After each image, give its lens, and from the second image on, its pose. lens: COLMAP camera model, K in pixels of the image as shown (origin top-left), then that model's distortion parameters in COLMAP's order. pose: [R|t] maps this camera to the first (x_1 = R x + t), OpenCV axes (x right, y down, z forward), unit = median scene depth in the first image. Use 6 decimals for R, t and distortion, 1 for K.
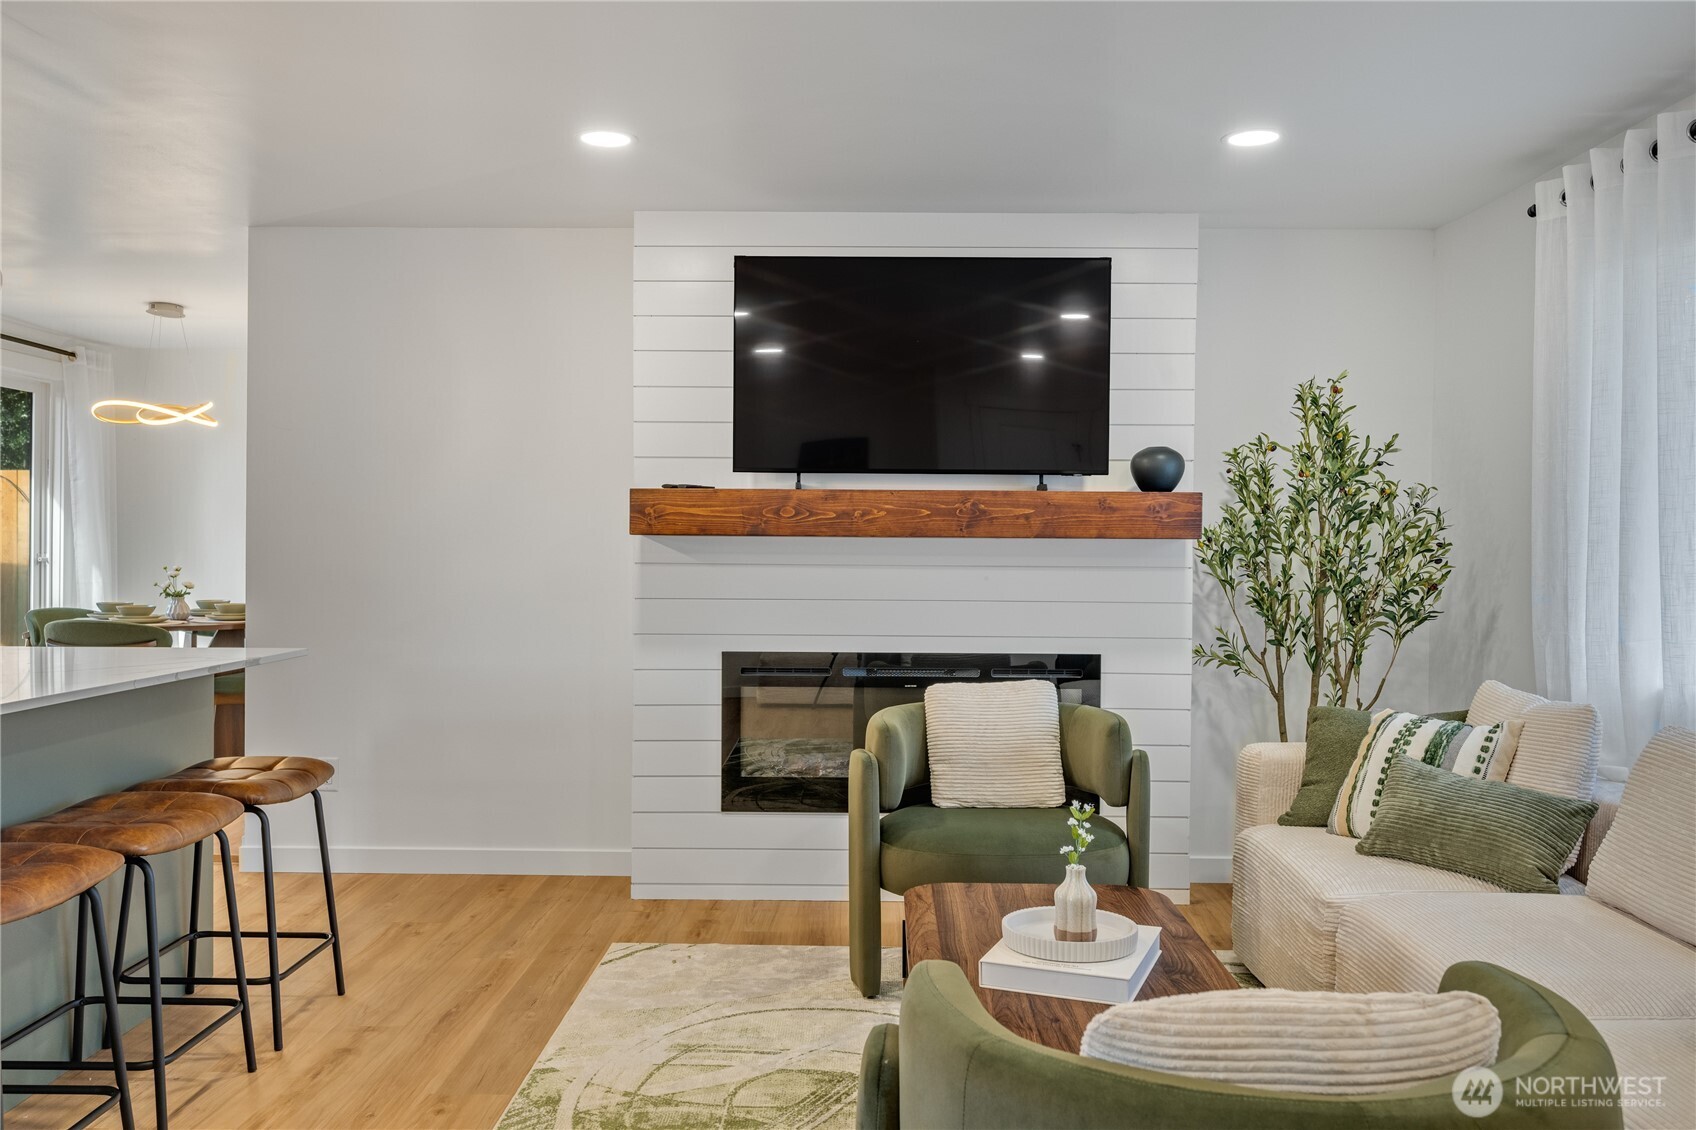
lens RADIAL K [[1371.2, 0, 846.1], [0, 1371.2, 540.2], [0, 0, 1]] dist [0.000819, 0.001088]
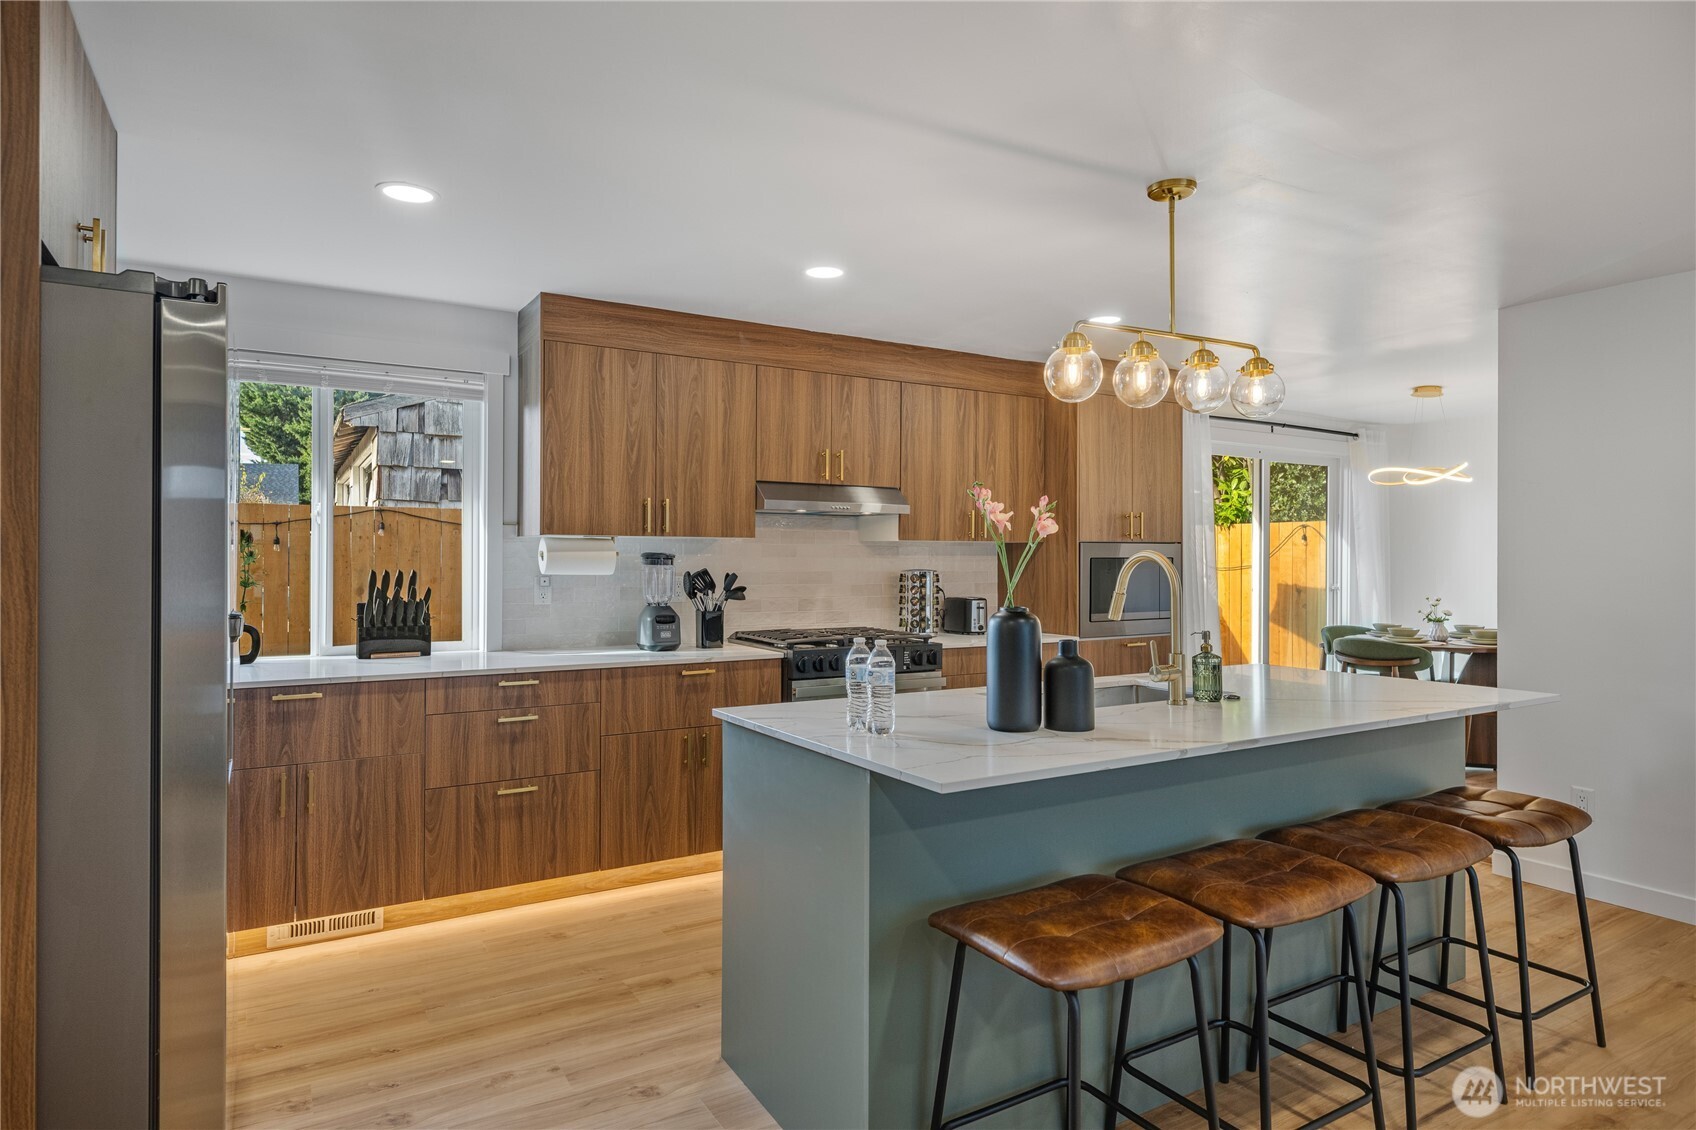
lens RADIAL K [[962.2, 0, 848.0], [0, 962.2, 565.0], [0, 0, 1]] dist [0.000630, 0.000274]
pose [[0.531844, -0.001400, -0.846841, -0.061853], [0.006574, 0.999975, 0.002475, -0.028076], [0.846817, -0.006884, 0.531840, 0.154678]]
